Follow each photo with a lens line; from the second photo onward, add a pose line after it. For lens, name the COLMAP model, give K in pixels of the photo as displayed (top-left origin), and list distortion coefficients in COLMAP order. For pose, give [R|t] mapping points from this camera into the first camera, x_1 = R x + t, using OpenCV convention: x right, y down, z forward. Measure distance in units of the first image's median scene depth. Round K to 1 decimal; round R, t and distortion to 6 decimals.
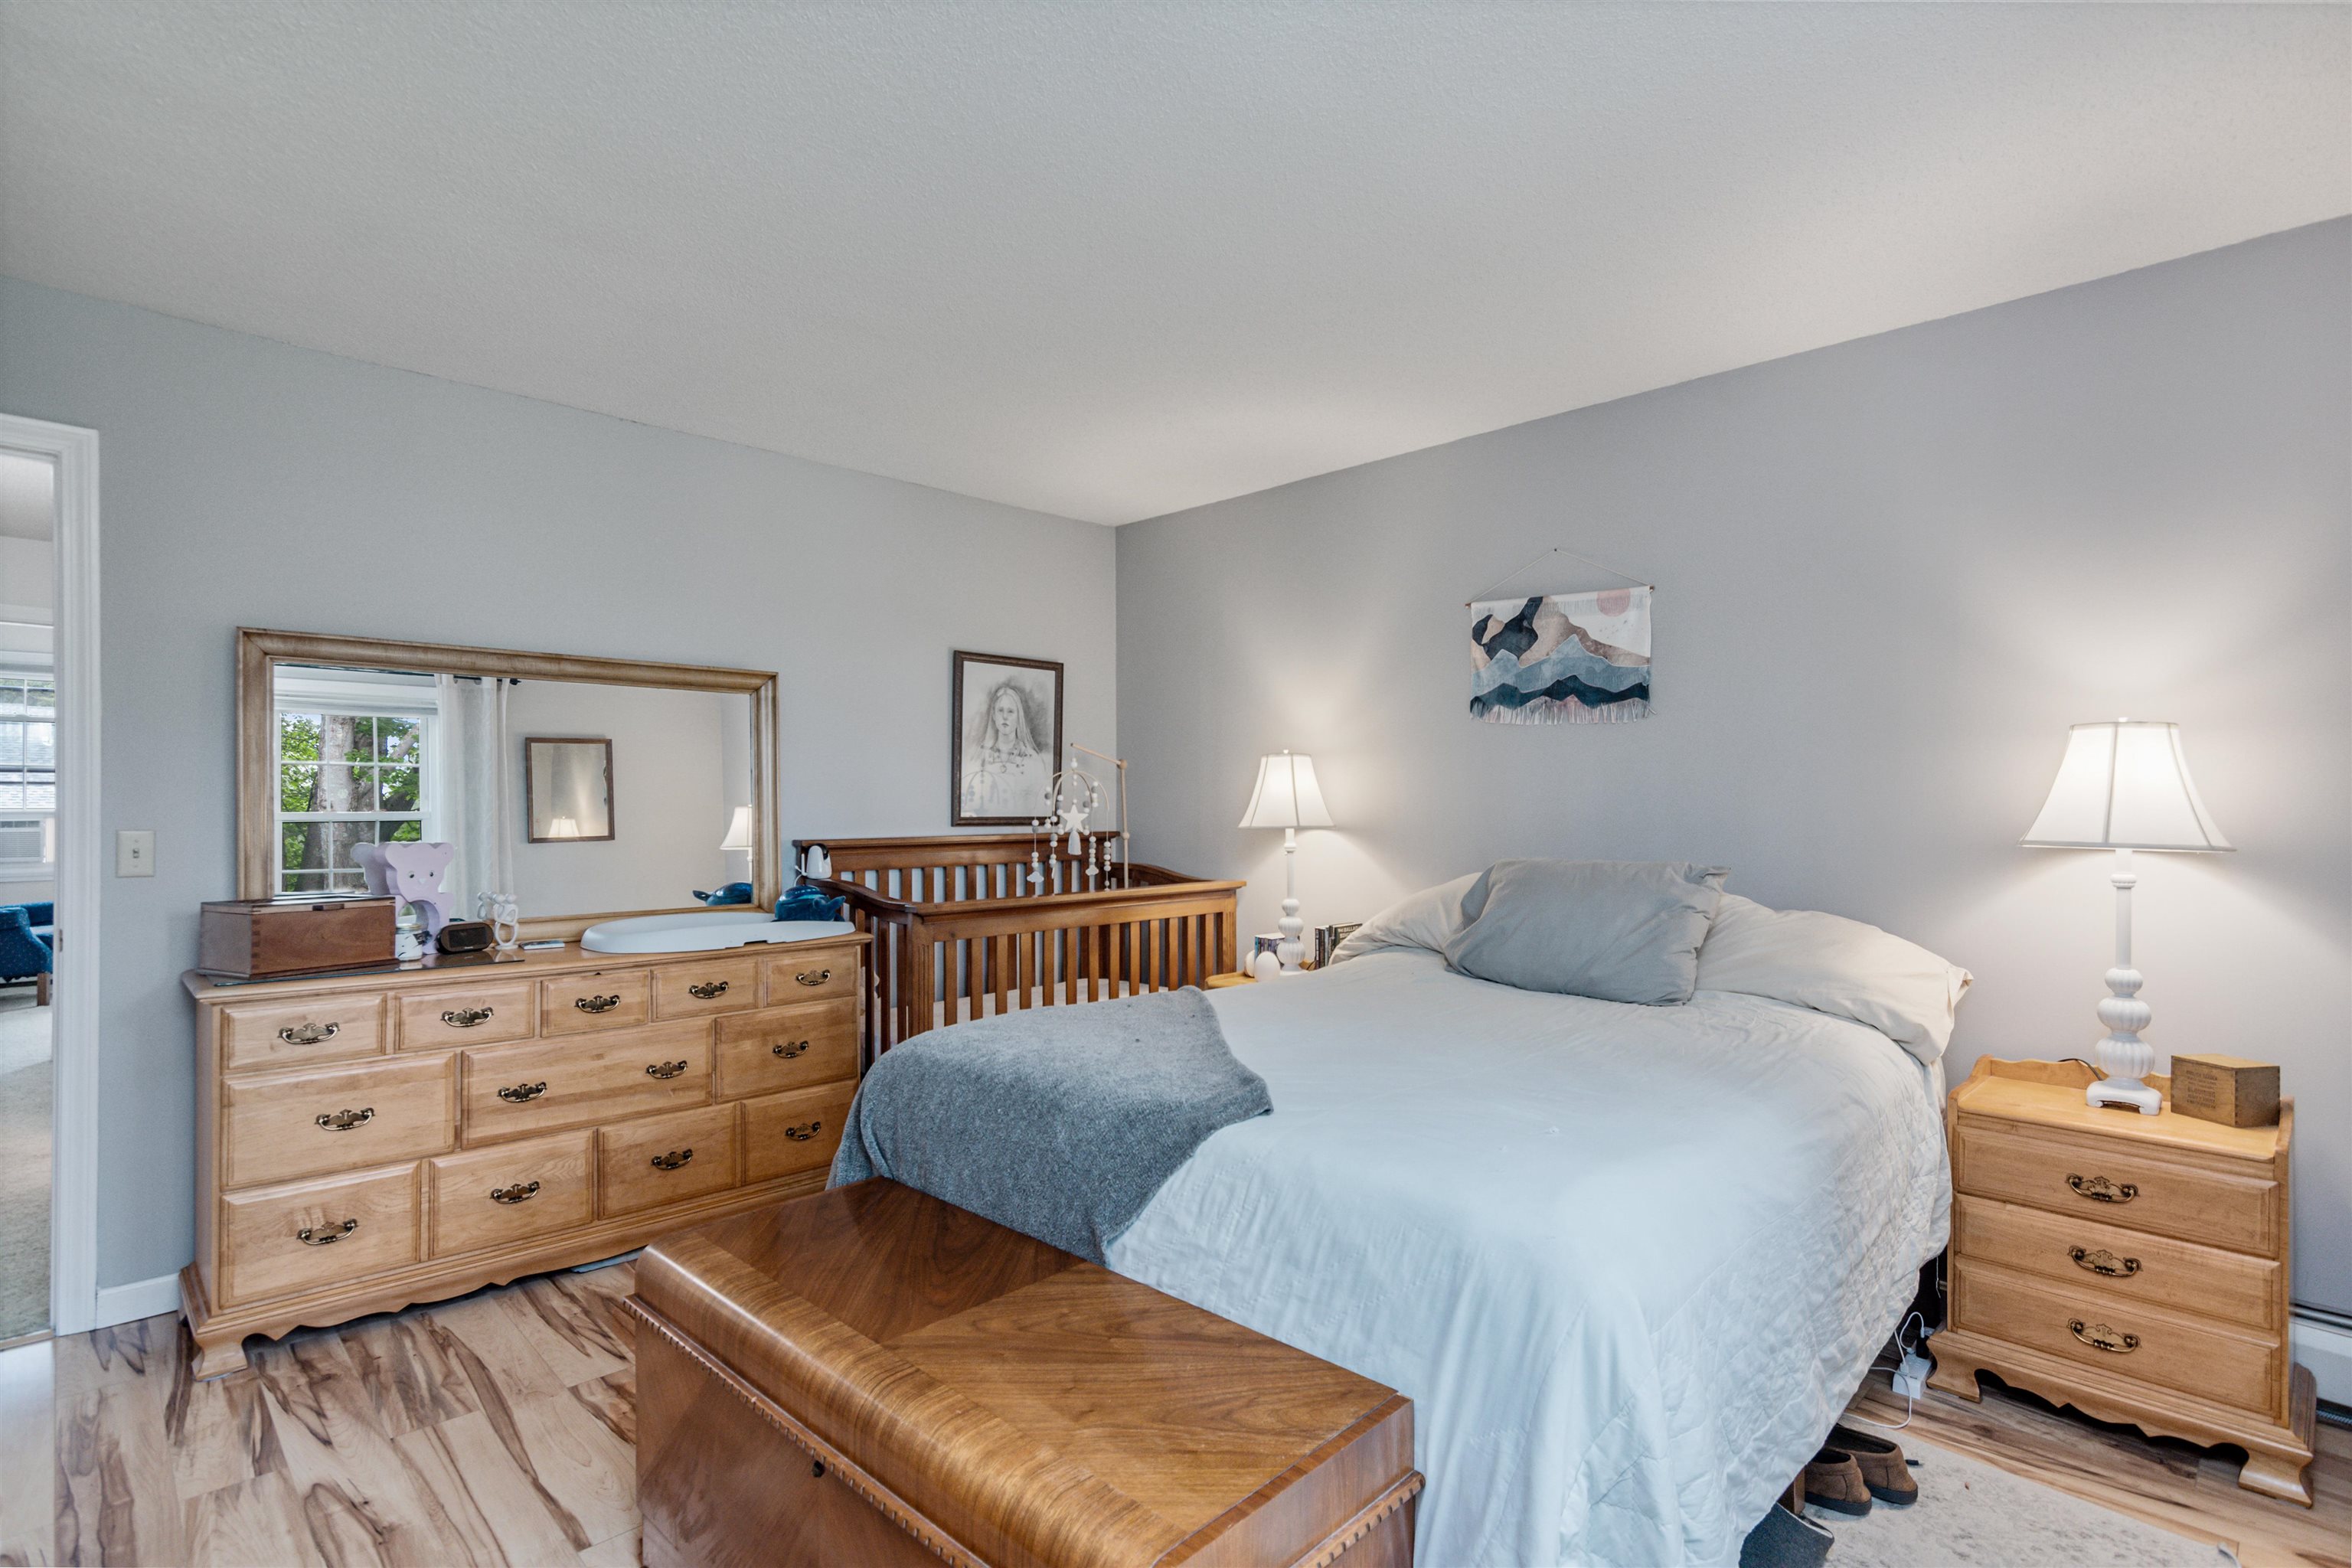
lens RADIAL K [[1132.9, 0, 1050.3], [0, 1132.9, 789.3], [0, 0, 1]] dist [-0.003130, 0.001543]
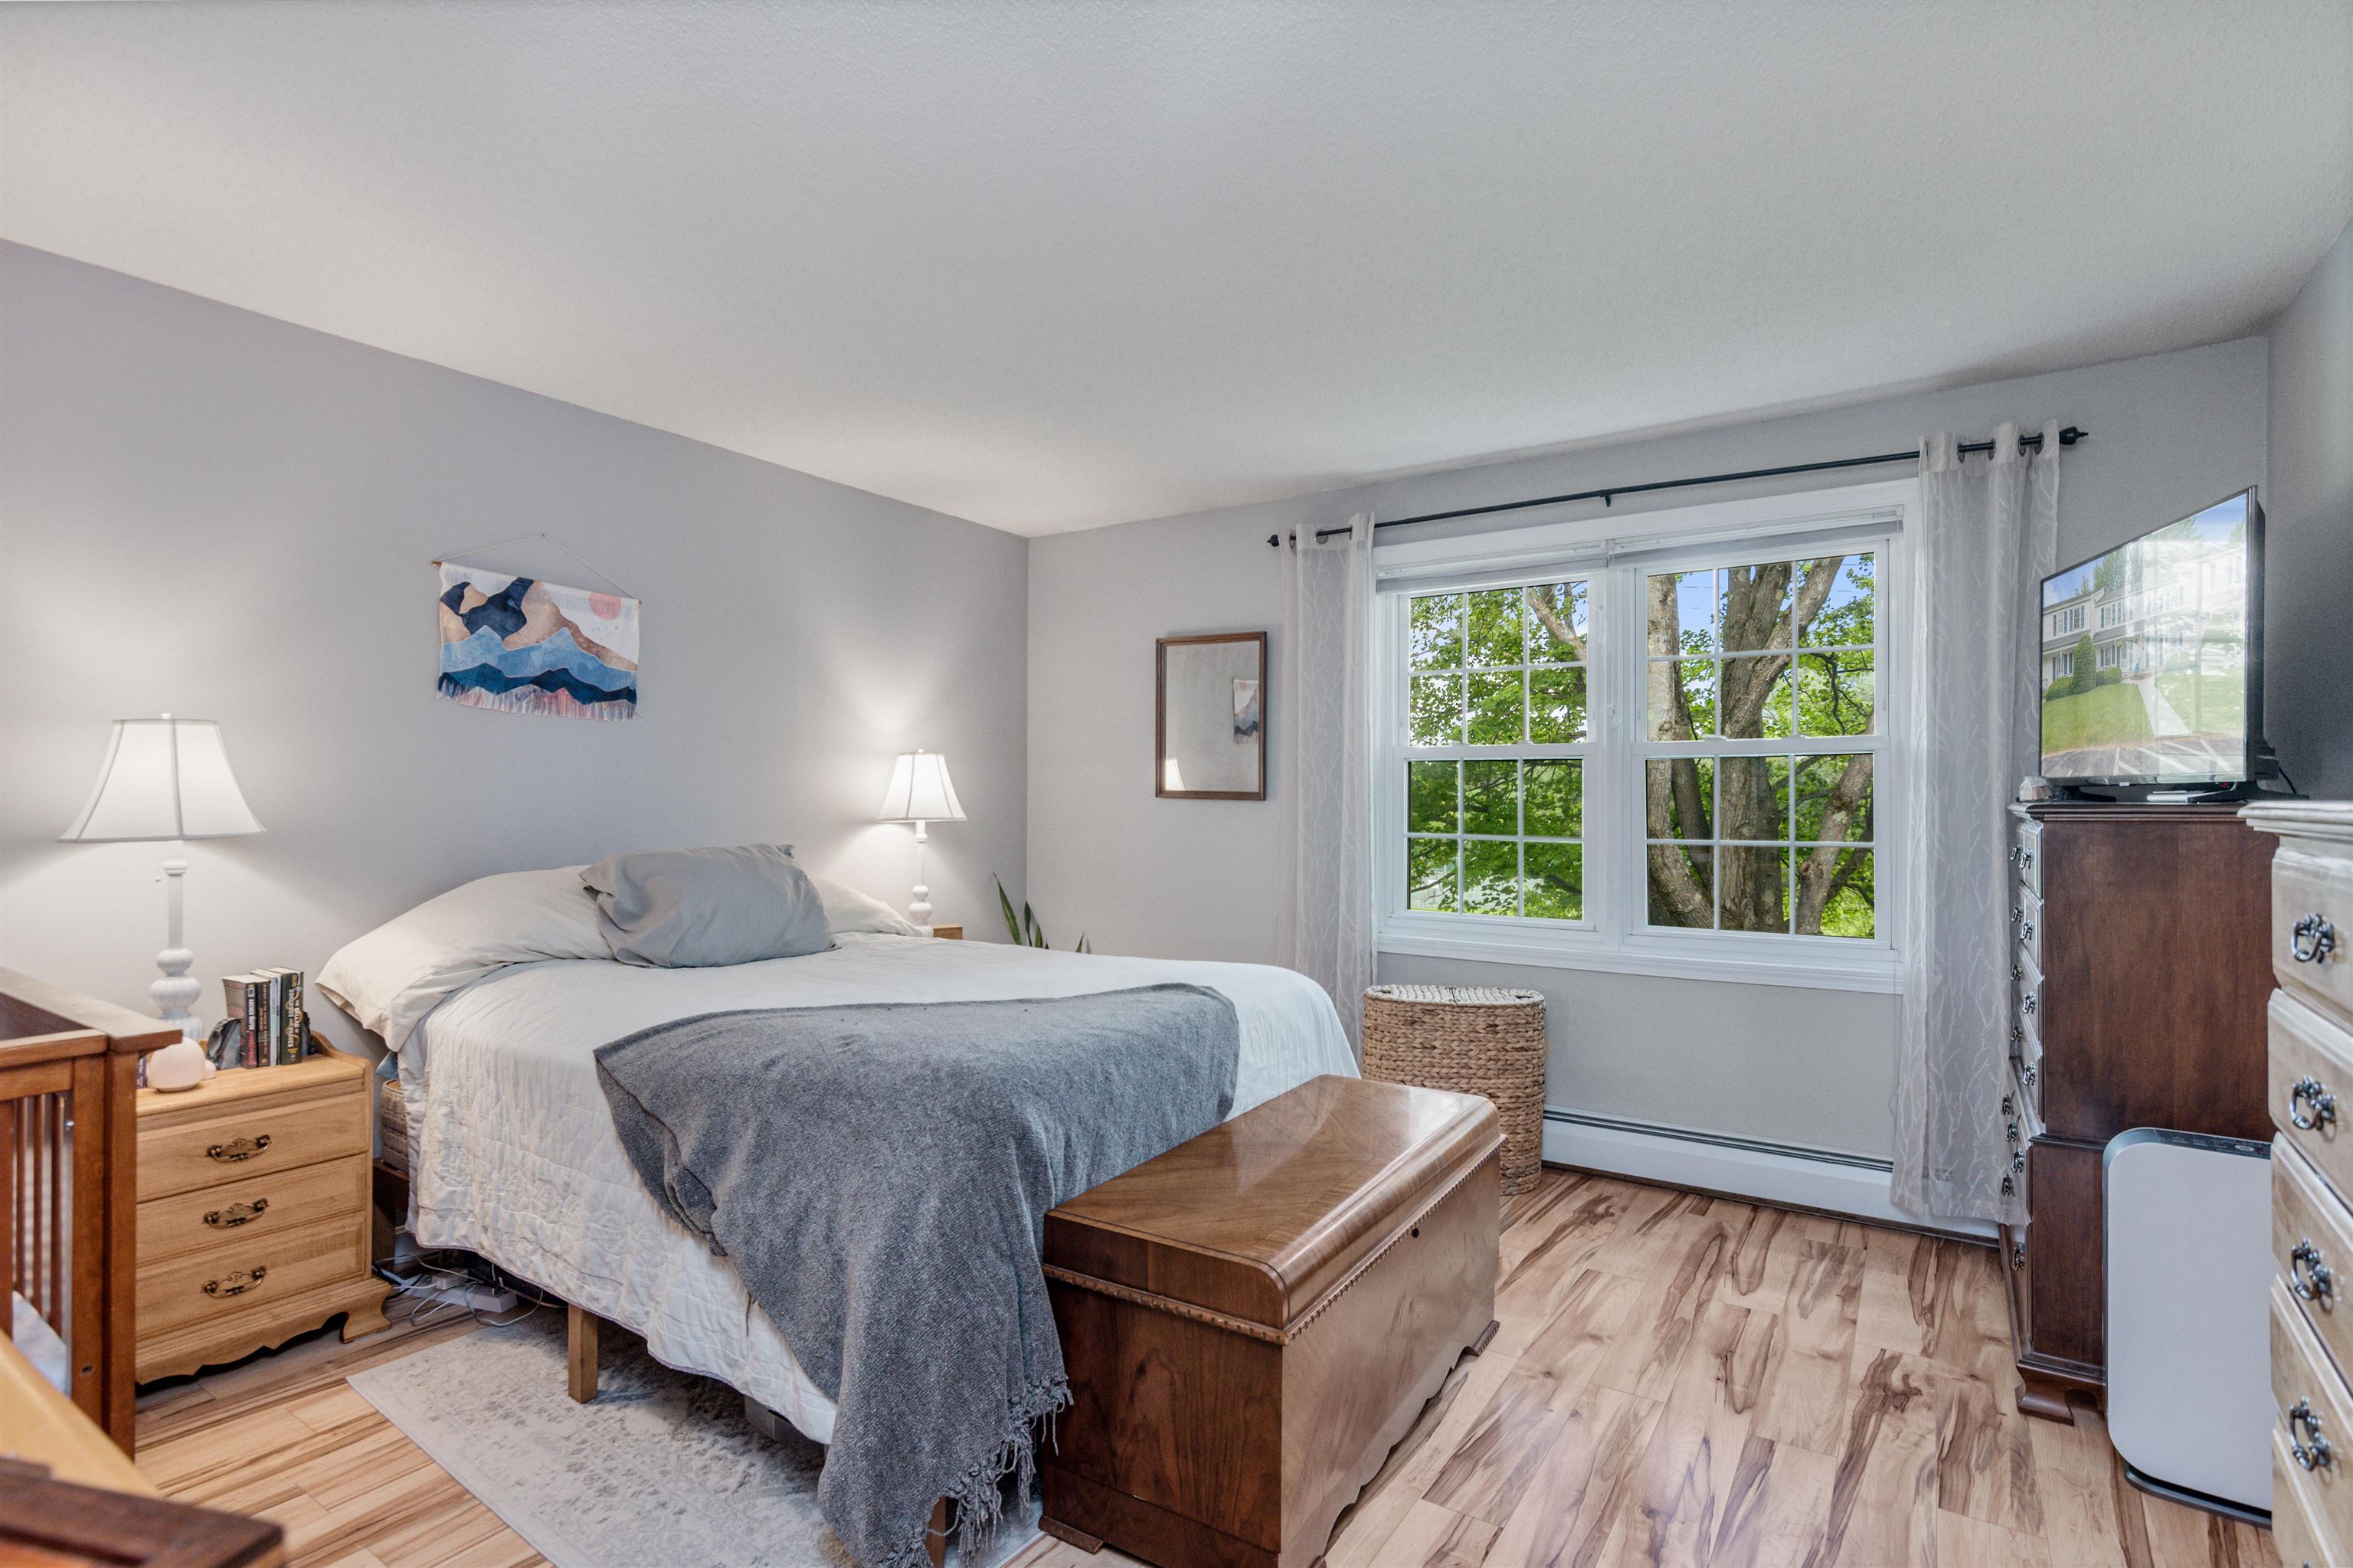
lens RADIAL K [[1133.4, 0, 1169.8], [0, 1133.4, 794.1], [0, 0, 1]] dist [-0.003130, 0.001543]
pose [[-0.246162, -0.000942, 0.969228, -0.616273], [-0.012667, 0.999917, -0.002245, 0.005233], [-0.969146, -0.012830, -0.246153, 0.706685]]
